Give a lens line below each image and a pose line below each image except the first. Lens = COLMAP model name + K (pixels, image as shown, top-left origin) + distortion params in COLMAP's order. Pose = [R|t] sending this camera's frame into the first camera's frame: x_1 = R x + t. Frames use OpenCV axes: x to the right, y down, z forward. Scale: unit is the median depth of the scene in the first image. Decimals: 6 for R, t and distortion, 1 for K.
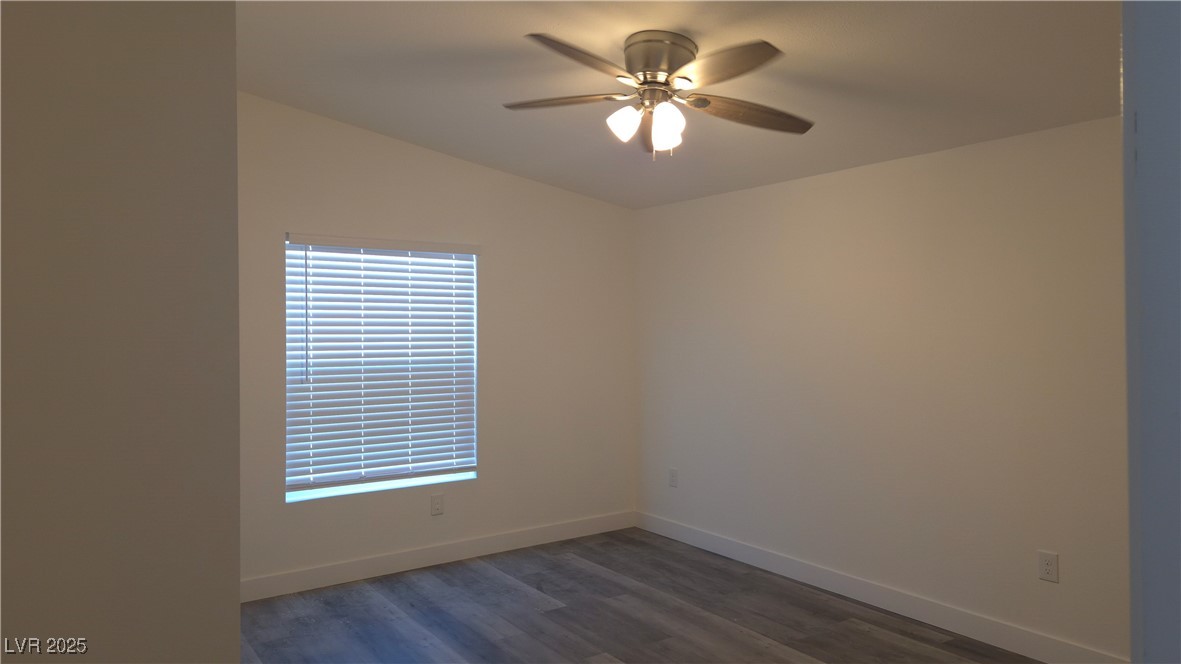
lens RADIAL K [[784.3, 0, 598.1], [0, 784.3, 326.1], [0, 0, 1]] dist [0.059332, -0.053792]
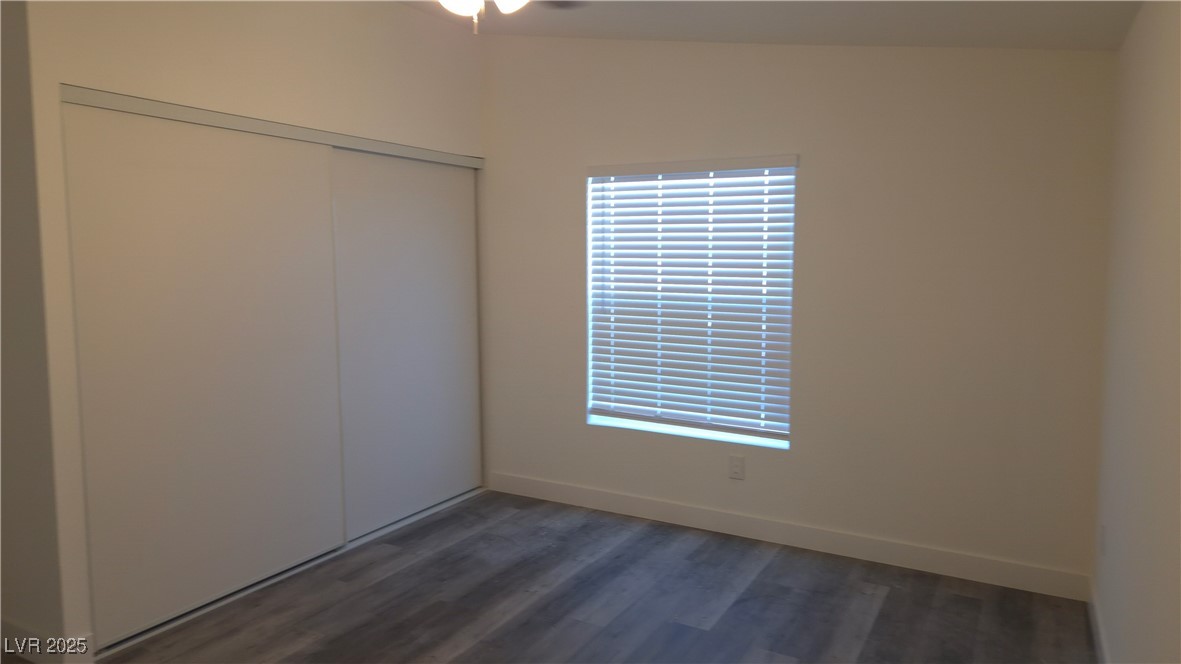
lens RADIAL K [[784.3, 0, 598.1], [0, 784.3, 326.1], [0, 0, 1]] dist [0.059332, -0.053792]
pose [[0.425242, 0.086244, -0.900961, 0.525182], [-0.004388, 0.995634, 0.093236, -0.006445], [0.905069, -0.035694, 0.423764, 0.541989]]
